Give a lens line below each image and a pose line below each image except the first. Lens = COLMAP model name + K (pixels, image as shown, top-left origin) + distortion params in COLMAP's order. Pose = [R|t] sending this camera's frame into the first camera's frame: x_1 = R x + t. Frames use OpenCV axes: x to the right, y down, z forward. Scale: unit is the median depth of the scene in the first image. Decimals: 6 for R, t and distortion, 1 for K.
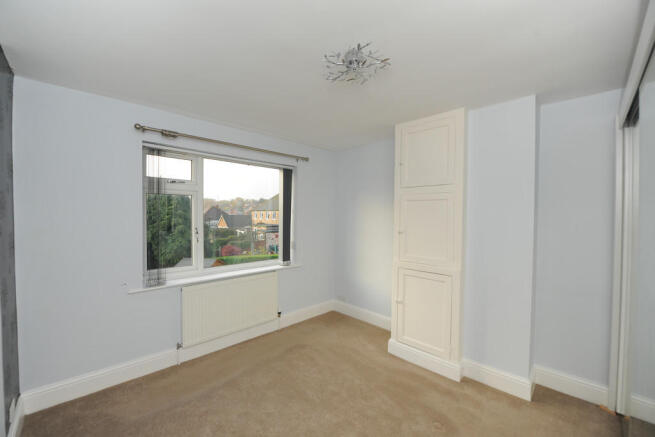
lens RADIAL K [[266.5, 0, 327.5], [0, 266.5, 218.5], [0, 0, 1]] dist [-0.000688, -0.000040]
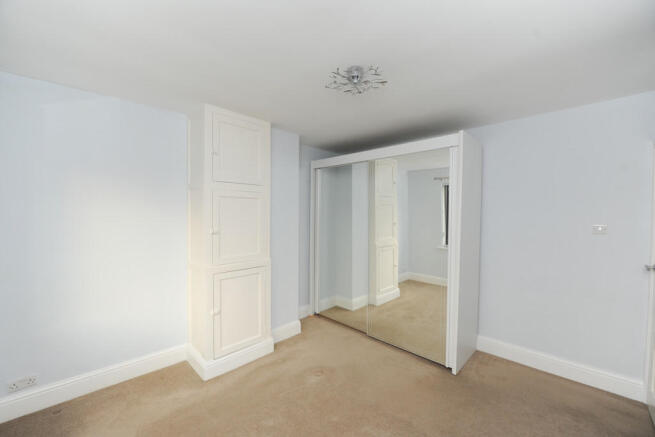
lens RADIAL K [[266.5, 0, 327.5], [0, 266.5, 218.5], [0, 0, 1]] dist [-0.000688, -0.000040]
pose [[-0.009061, -0.013435, 0.999869, -0.637769], [0.010636, 0.999852, 0.013531, -0.001916], [-0.999902, 0.010758, -0.008916, 0.684486]]
